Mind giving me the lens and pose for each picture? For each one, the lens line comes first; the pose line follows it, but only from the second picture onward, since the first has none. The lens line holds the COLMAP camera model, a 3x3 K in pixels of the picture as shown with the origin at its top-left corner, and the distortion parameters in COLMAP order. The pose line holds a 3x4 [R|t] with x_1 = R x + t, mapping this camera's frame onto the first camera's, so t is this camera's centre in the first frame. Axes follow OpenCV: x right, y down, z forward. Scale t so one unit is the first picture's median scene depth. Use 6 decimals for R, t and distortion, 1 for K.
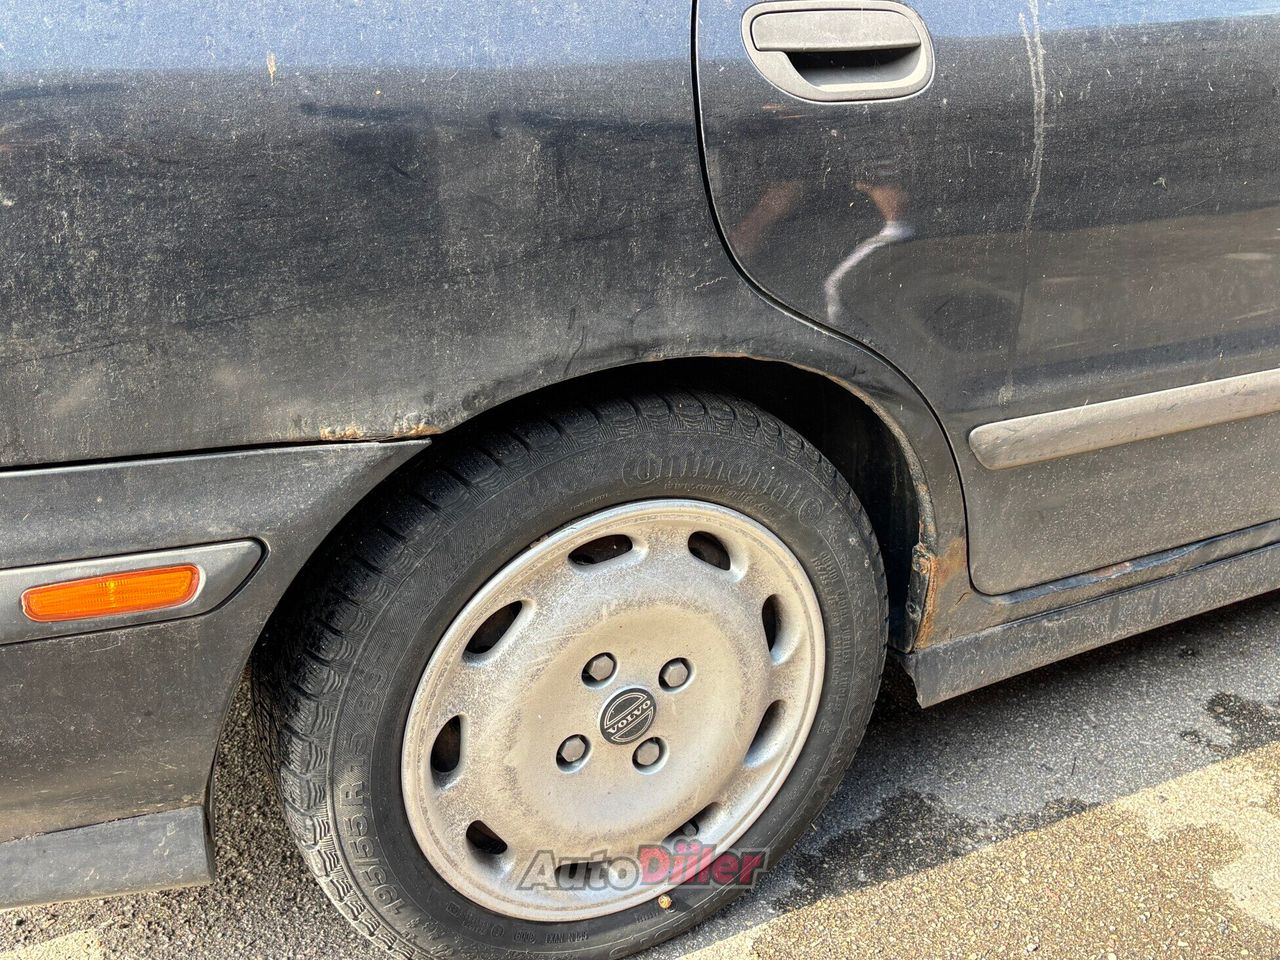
lens RADIAL K [[1342.3, 0, 659.8], [0, 1342.3, 481.7], [0, 0, 1]] dist [0.106709, -0.291535]
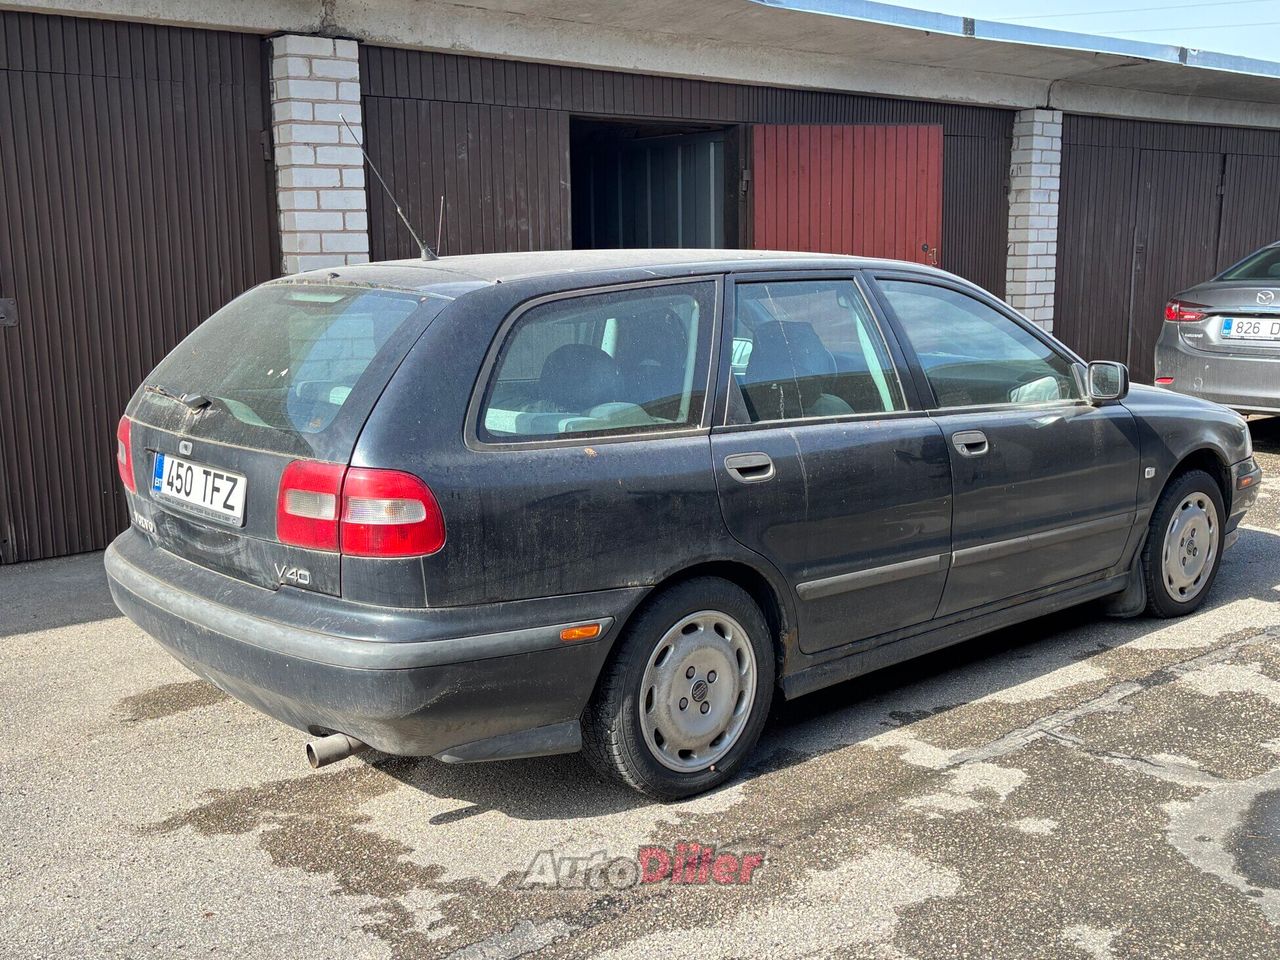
lens RADIAL K [[1397.8, 0, 640.0], [0, 1397.8, 480.0], [0, 0, 1]] dist [0.014865, 0.003001]
pose [[0.969599, -0.056221, 0.238155, -0.839045], [0.117211, 0.961040, -0.250327, 0.478242], [-0.214803, 0.270631, 0.938413, -1.909285]]
